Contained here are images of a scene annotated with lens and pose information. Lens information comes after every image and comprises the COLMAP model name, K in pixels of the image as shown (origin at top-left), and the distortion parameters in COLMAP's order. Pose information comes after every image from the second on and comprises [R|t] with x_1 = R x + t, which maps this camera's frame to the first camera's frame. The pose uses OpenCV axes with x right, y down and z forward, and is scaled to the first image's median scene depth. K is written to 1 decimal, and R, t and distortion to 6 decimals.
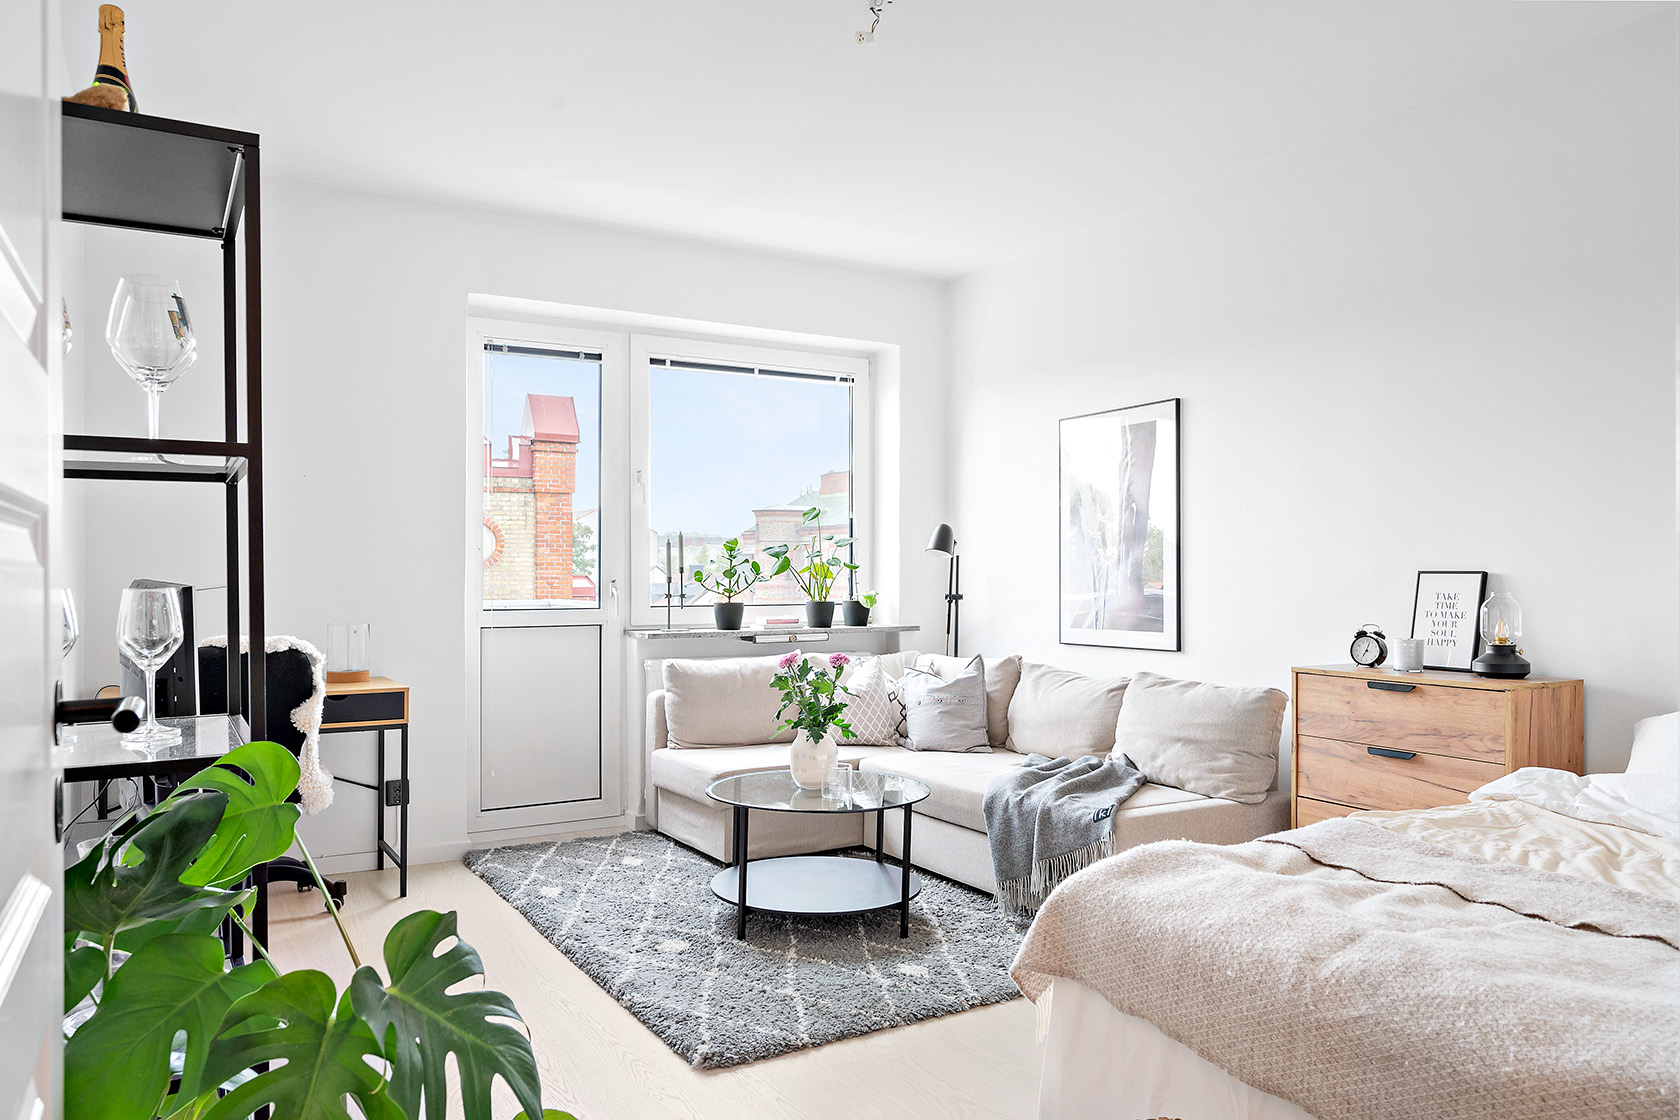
lens RADIAL K [[1129.8, 0, 845.4], [0, 1129.8, 572.5], [0, 0, 1]] dist [-0.002385, -0.000489]
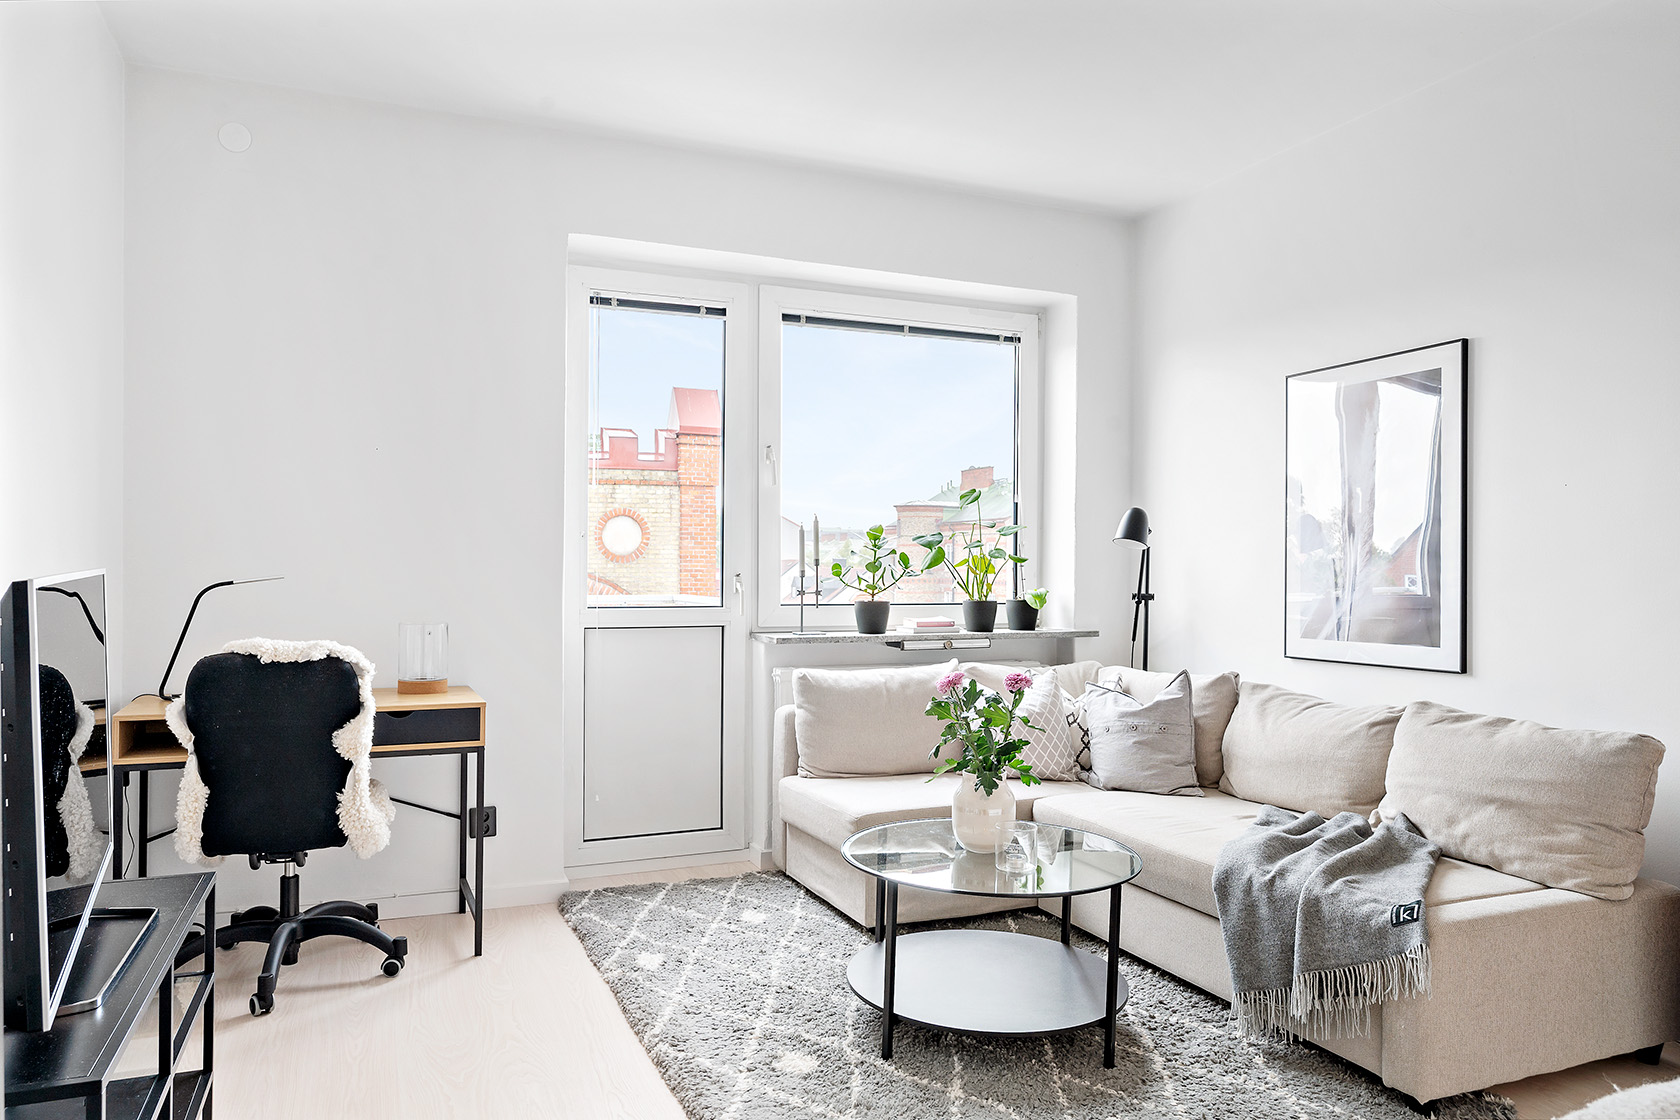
lens RADIAL K [[1100.4, 0, 852.4], [0, 1100.4, 565.2], [0, 0, 1]] dist [0.003342, 0.001270]
pose [[0.992823, 0.006262, -0.119432, -0.023934], [-0.006422, 0.999979, -0.000953, 0.000665], [0.119424, 0.001713, 0.992842, 0.218605]]
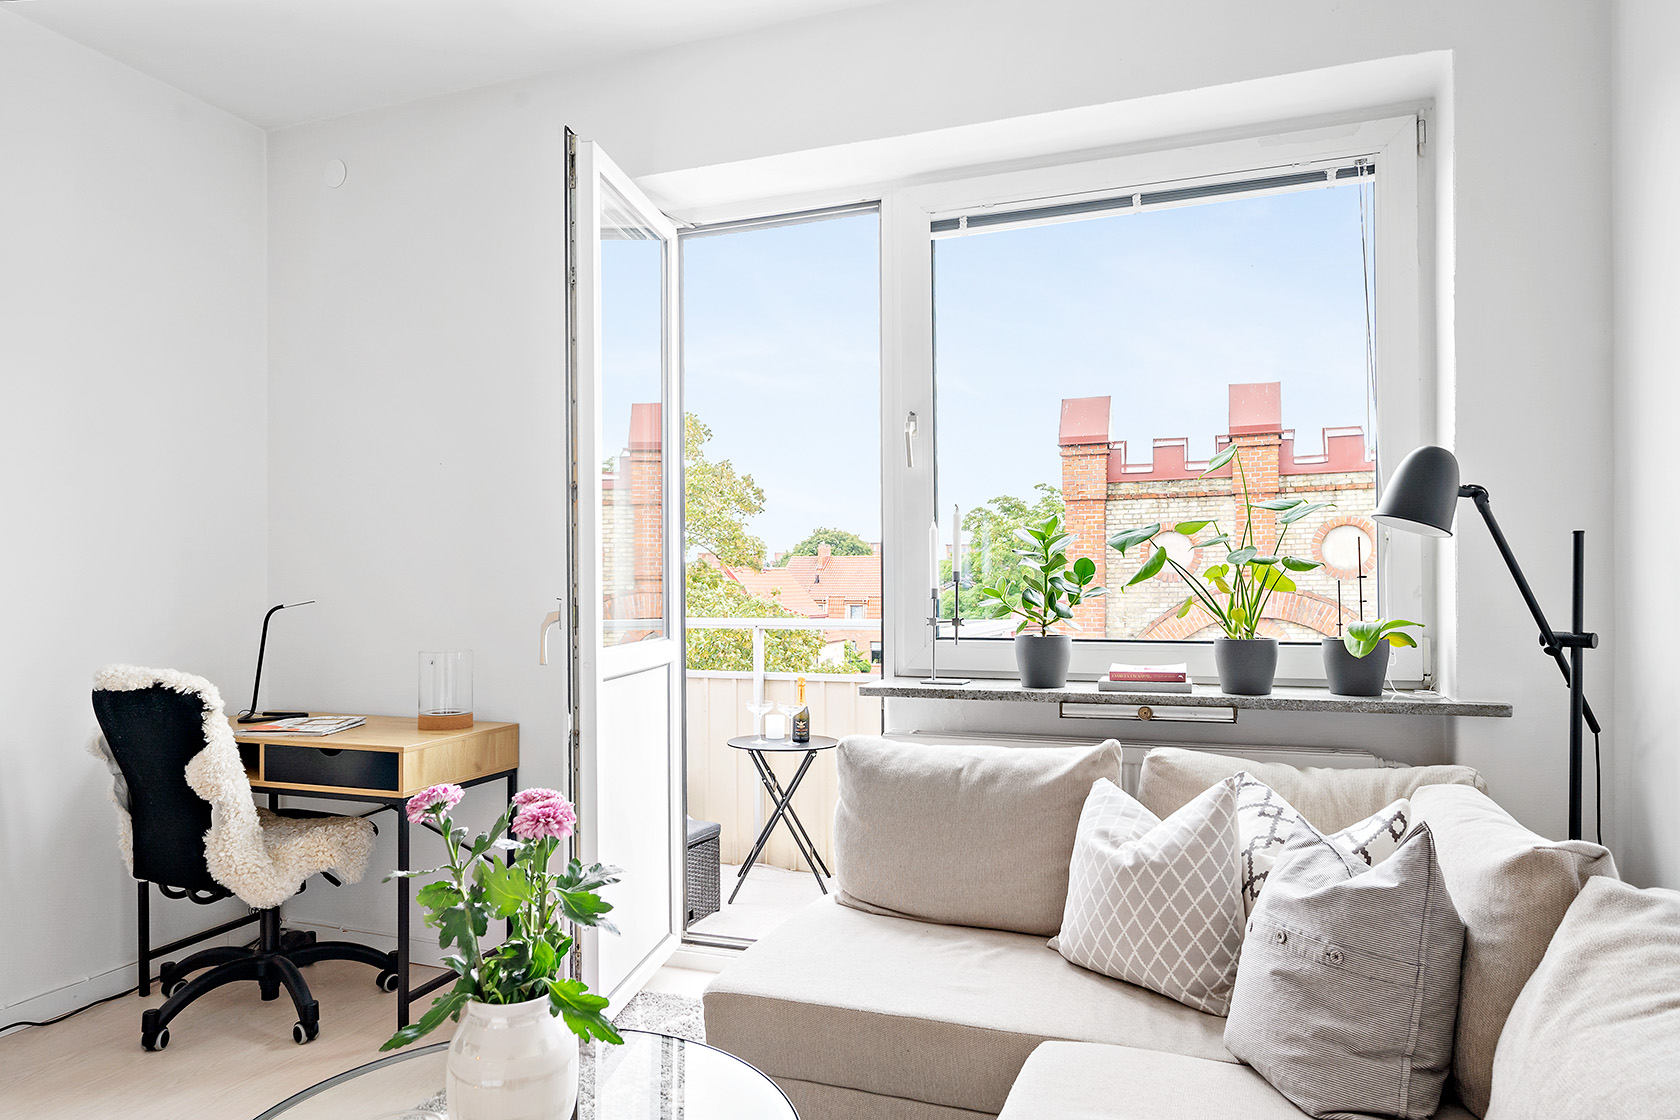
lens RADIAL K [[1064.3, 0, 841.6], [0, 1064.3, 577.9], [0, 0, 1]] dist [0.006517, 0.001077]
pose [[0.647224, -0.005771, -0.762278, 0.267505], [0.003192, 0.999983, -0.004860, 0.001580], [0.762293, 0.000712, 0.647231, 0.725498]]
